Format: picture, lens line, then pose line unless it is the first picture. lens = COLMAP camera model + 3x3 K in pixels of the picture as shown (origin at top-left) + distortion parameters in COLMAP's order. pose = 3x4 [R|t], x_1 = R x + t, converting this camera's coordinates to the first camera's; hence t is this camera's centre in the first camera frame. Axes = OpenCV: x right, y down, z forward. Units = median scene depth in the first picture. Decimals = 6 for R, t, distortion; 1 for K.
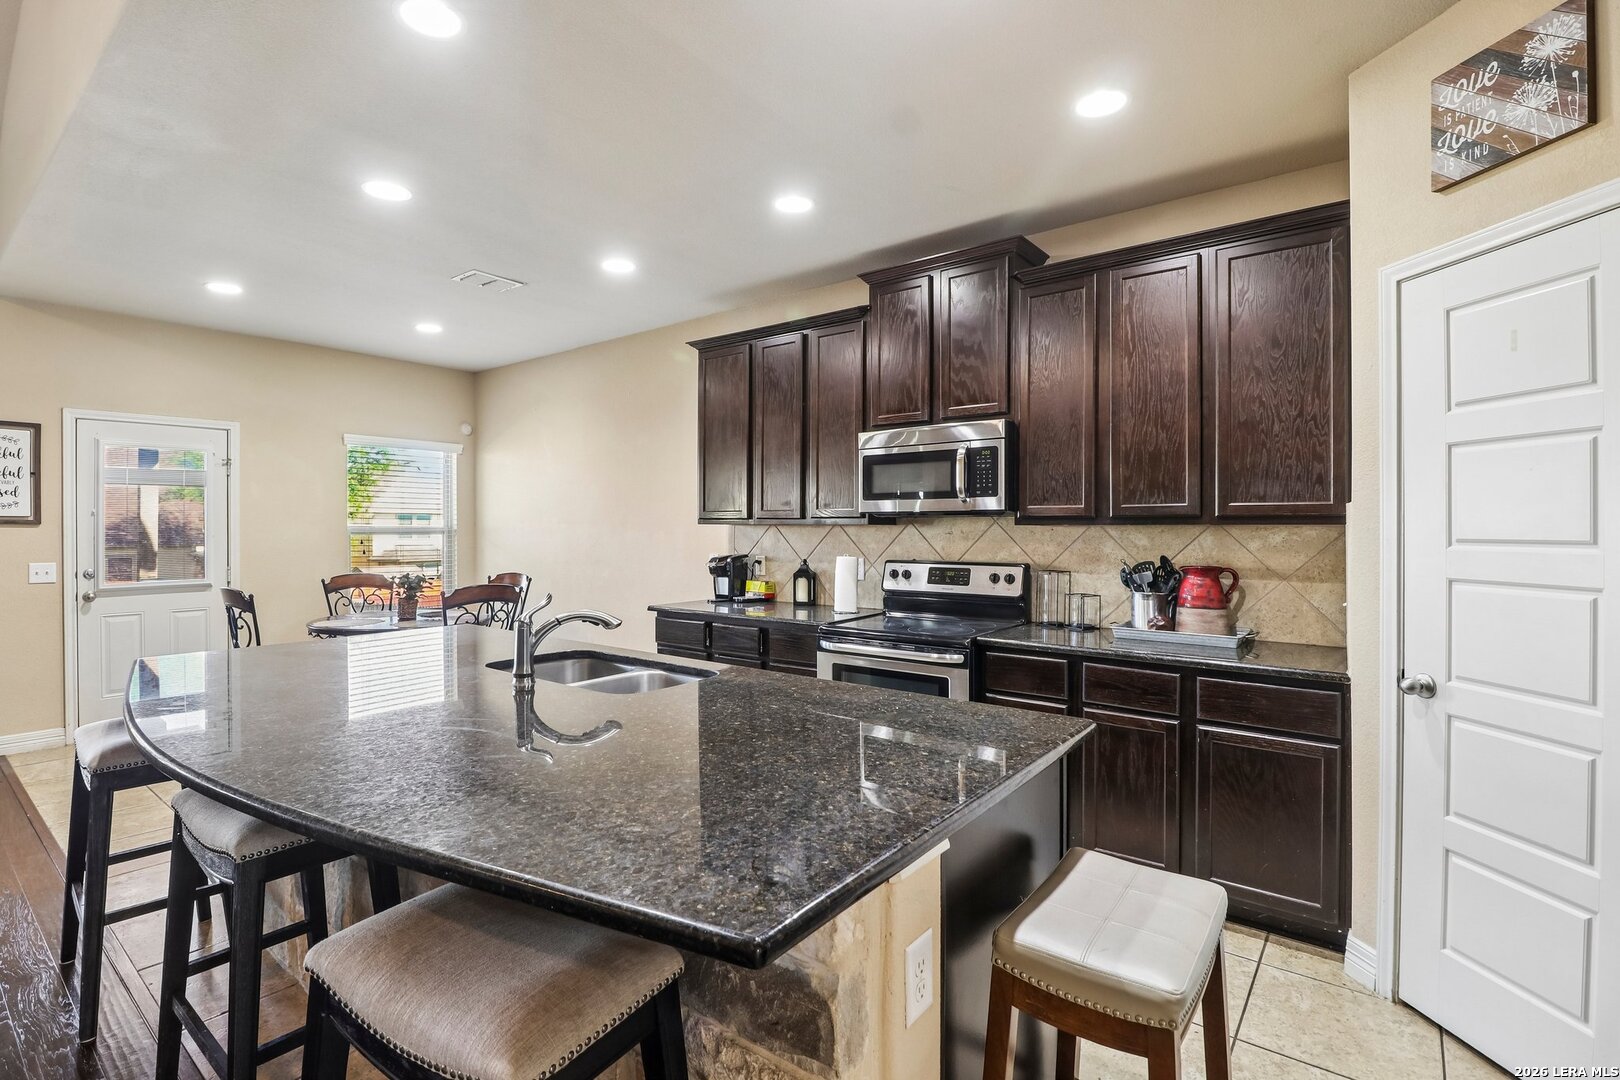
lens RADIAL K [[753.5, 0, 802.1], [0, 753.5, 525.9], [0, 0, 1]] dist [0.004304, -0.013077]
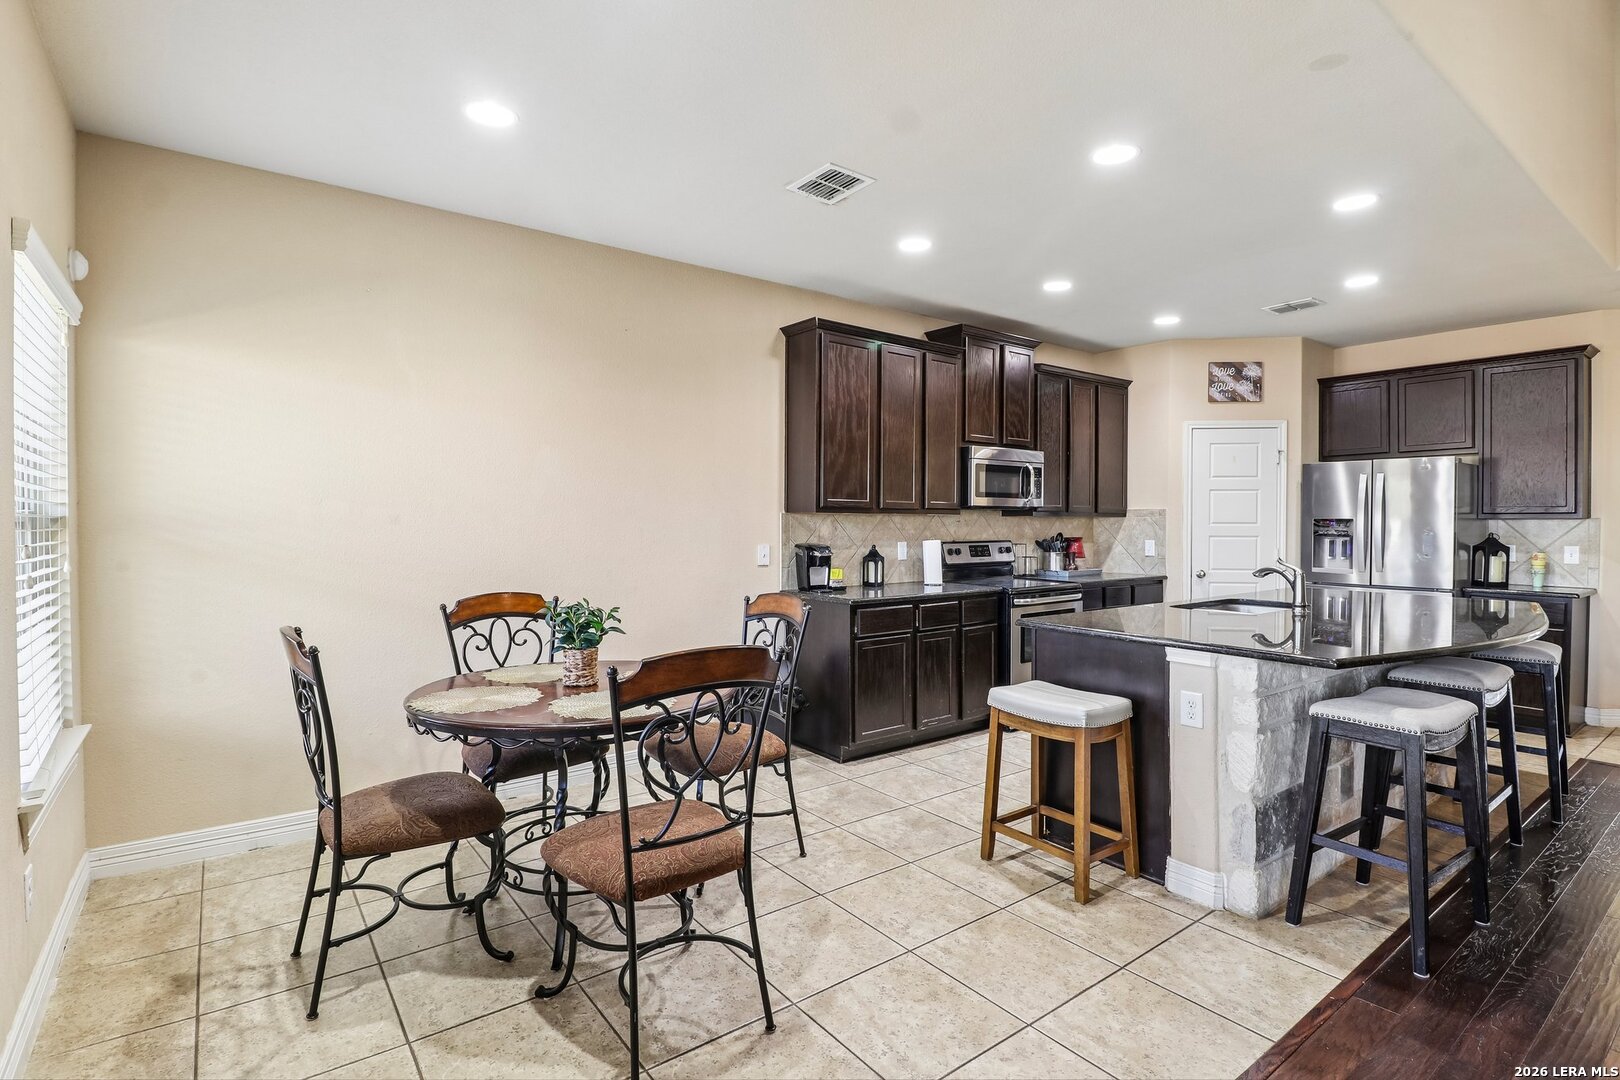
lens RADIAL K [[768.8, 0, 797.2], [0, 768.8, 526.8], [0, 0, 1]] dist [0.001853, -0.014398]
pose [[0.277919, -0.007077, 0.960579, -1.394175], [-0.000892, 0.999971, 0.007625, 0.009656], [-0.960604, -0.002976, 0.277904, 0.968110]]
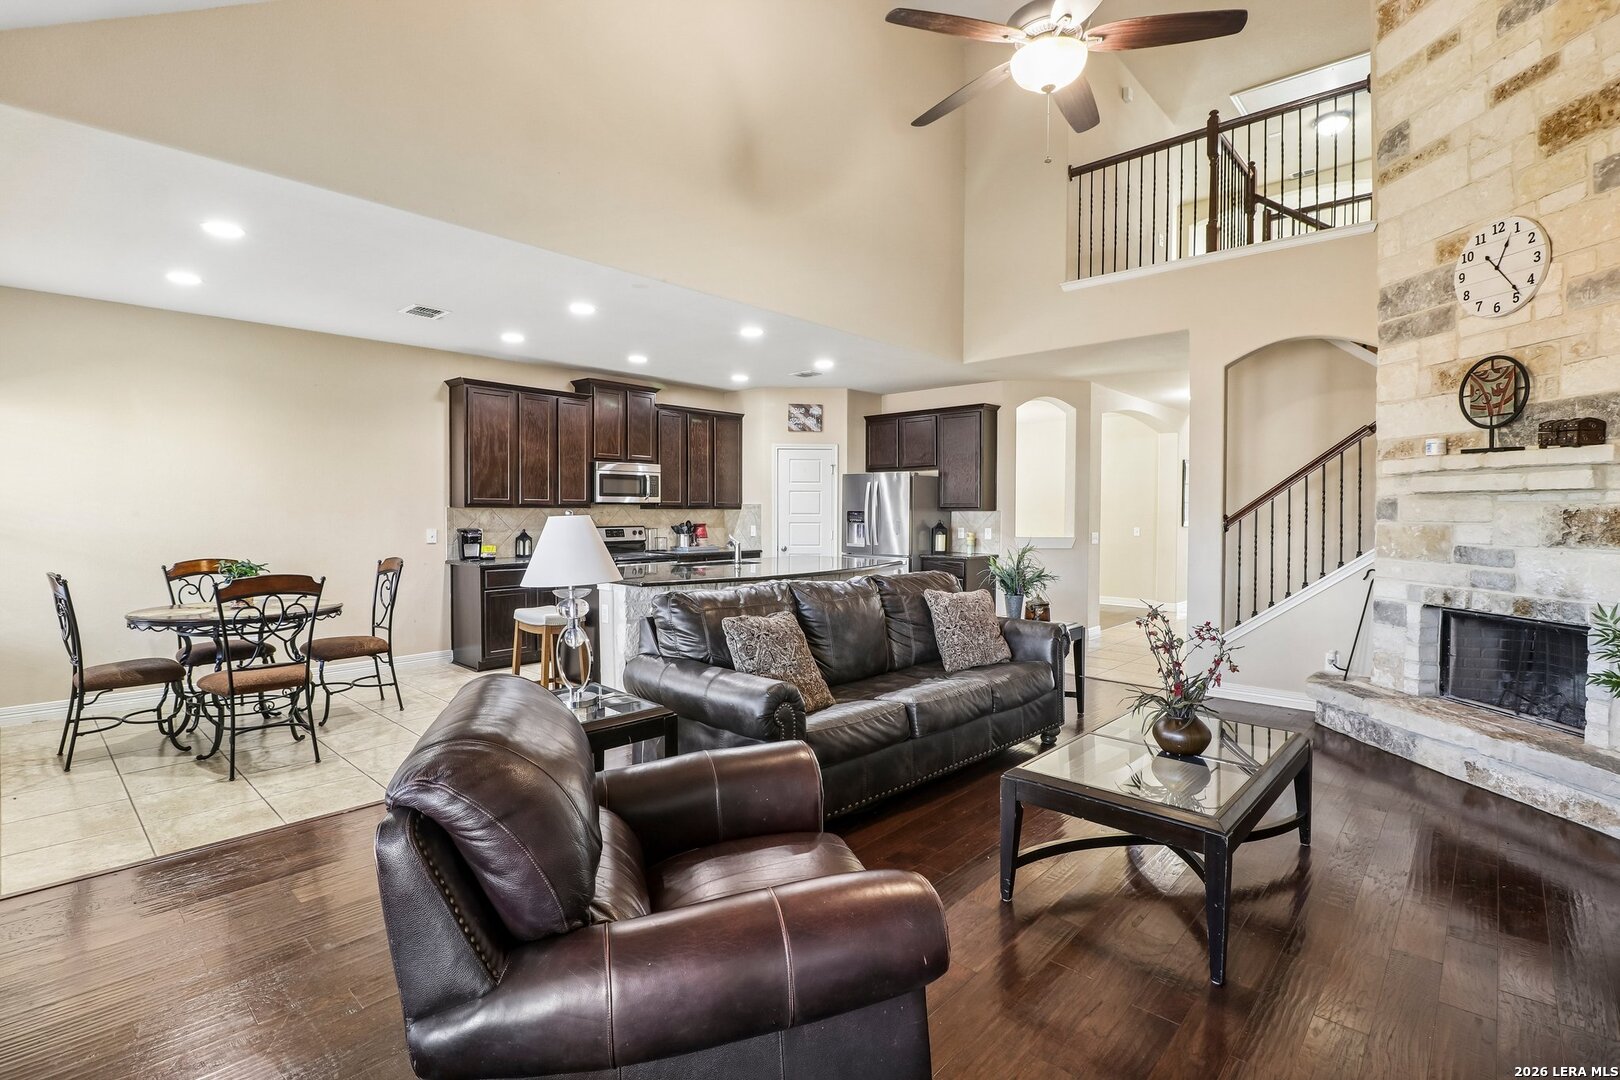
lens RADIAL K [[753.5, 0, 802.1], [0, 753.5, 525.9], [0, 0, 1]] dist [0.004304, -0.013077]
pose [[0.098823, -0.021006, 0.994883, -1.930070], [-0.000908, 0.999775, 0.021200, 0.001552], [-0.995105, -0.002999, 0.098781, 0.284673]]
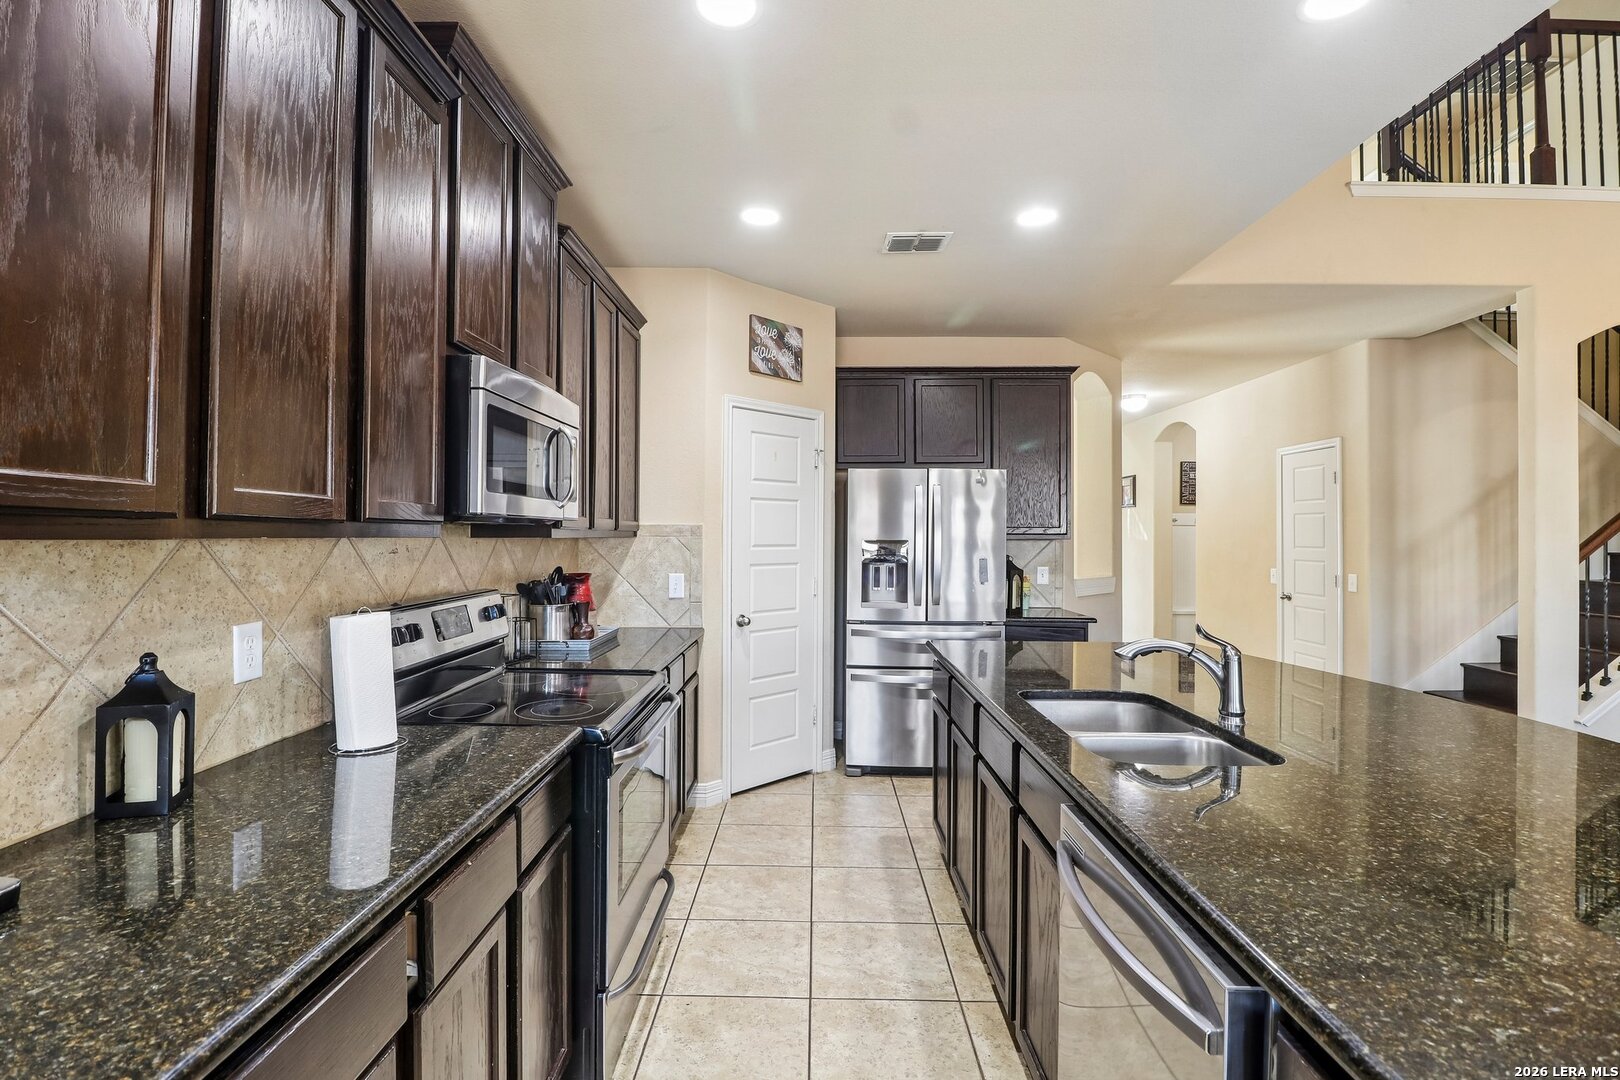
lens RADIAL K [[753.5, 0, 802.1], [0, 753.5, 525.9], [0, 0, 1]] dist [0.004304, -0.013077]
pose [[-0.595313, 0.006762, 0.803465, -0.485036], [-0.002588, 0.999943, -0.010334, -0.005385], [-0.803489, -0.008232, -0.595262, 1.186691]]
